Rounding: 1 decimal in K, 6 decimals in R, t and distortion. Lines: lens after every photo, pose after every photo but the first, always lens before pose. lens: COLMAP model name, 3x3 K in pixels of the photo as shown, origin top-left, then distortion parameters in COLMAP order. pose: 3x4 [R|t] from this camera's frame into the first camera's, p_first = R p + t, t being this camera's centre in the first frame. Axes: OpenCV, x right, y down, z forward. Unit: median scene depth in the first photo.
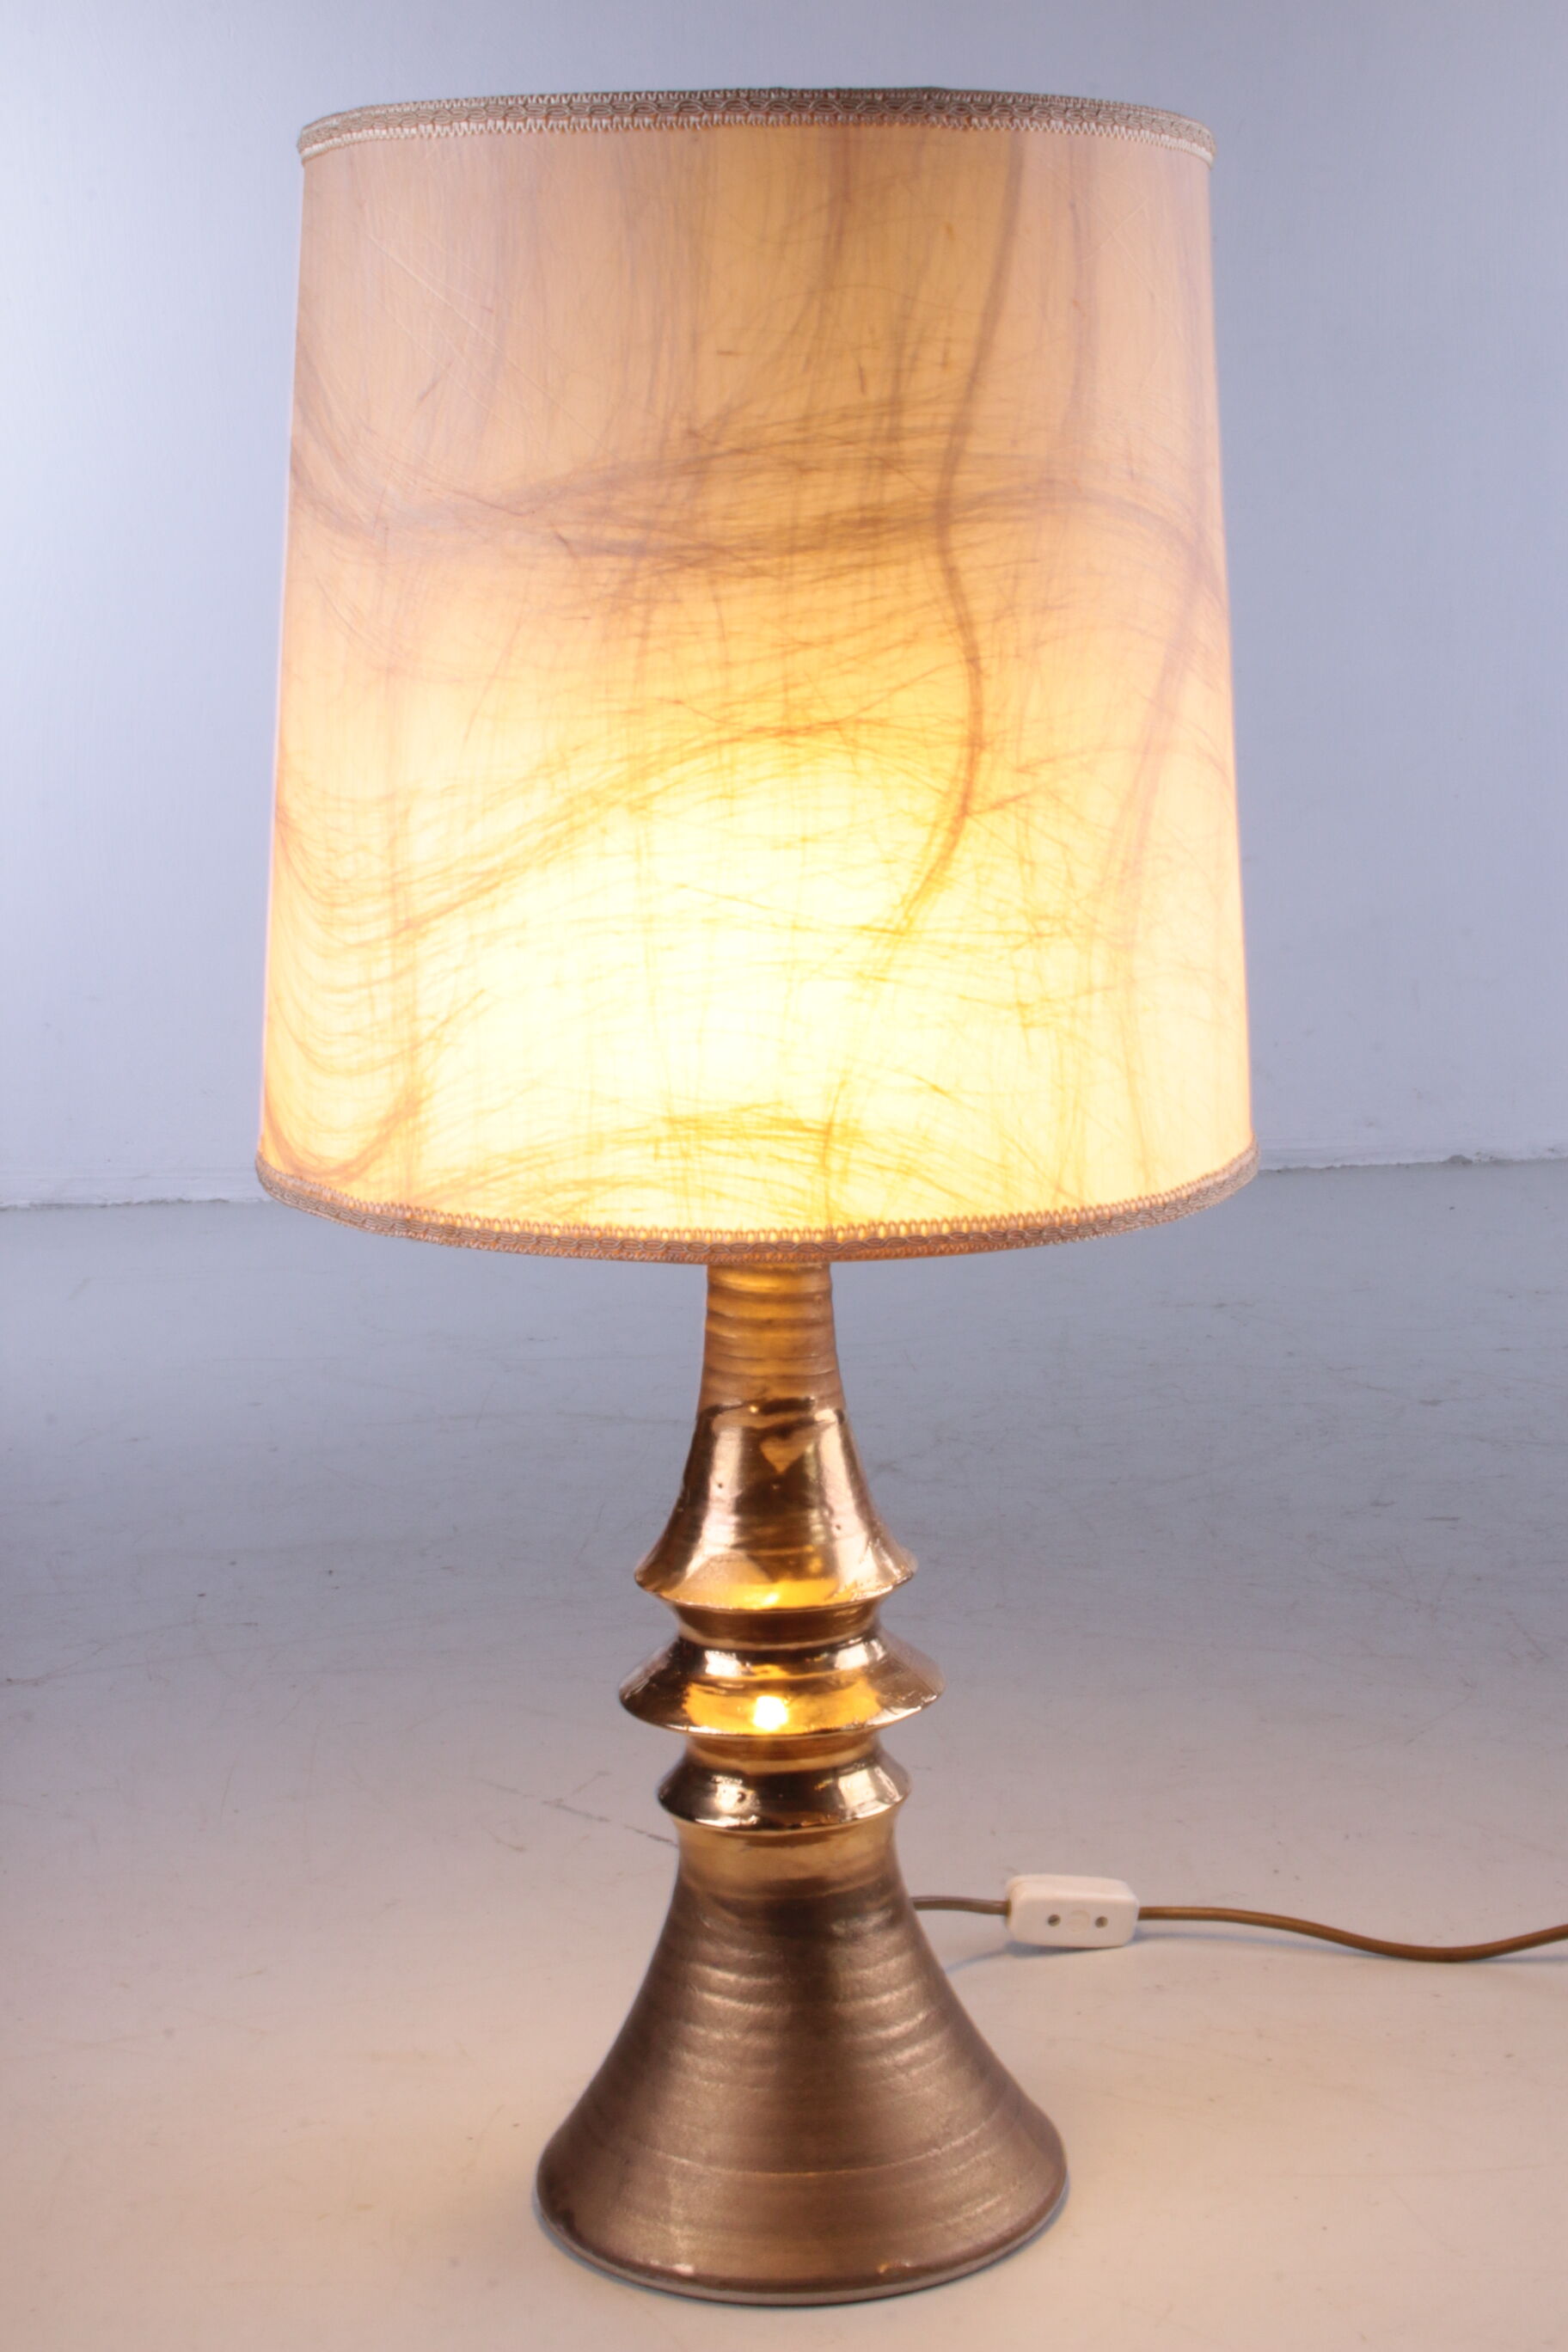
lens RADIAL K [[3458.2, 0, 784.0], [0, 3458.2, 1176.0], [0, 0, 1]] dist [-0.019167, -0.016106]
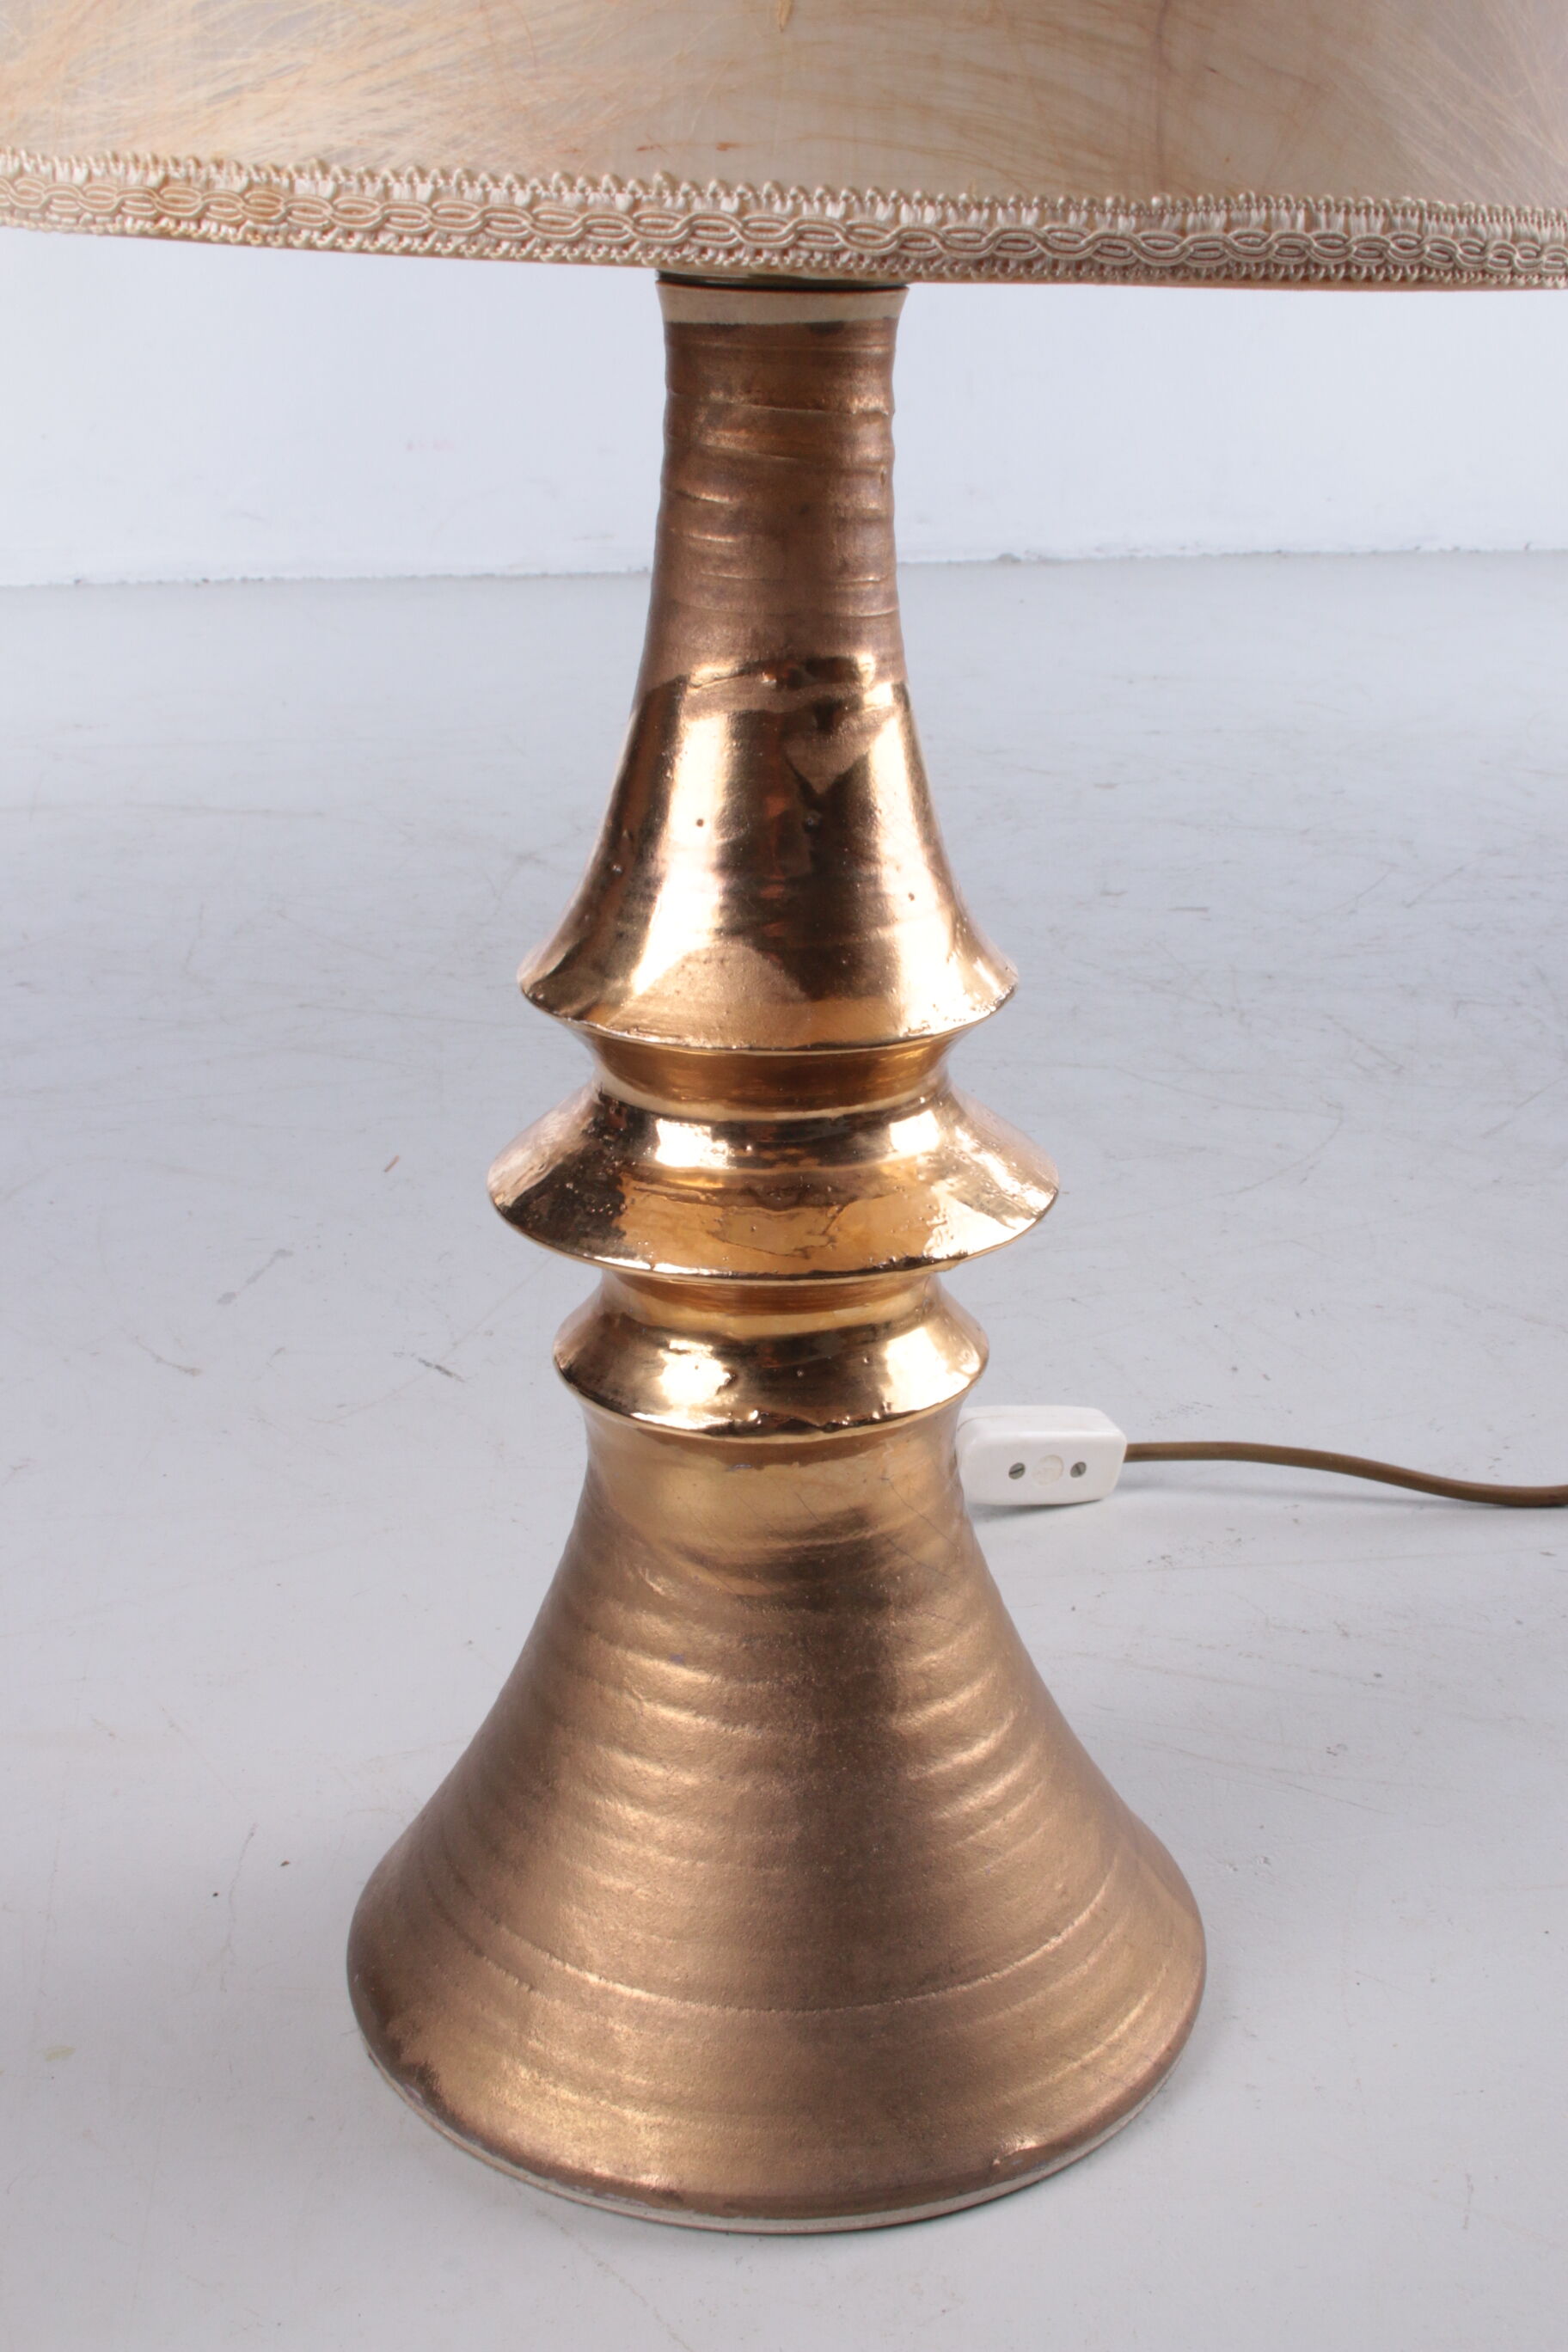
lens RADIAL K [[2914.5, 0, 784.0], [0, 2914.5, 1176.0], [0, 0, 1]] dist [-0.034503, -0.057220]
pose [[0.982017, -0.029168, 0.186525, -0.088168], [-0.005054, 0.983578, 0.180414, 0.058914], [-0.188724, -0.178113, 0.965743, 0.522824]]
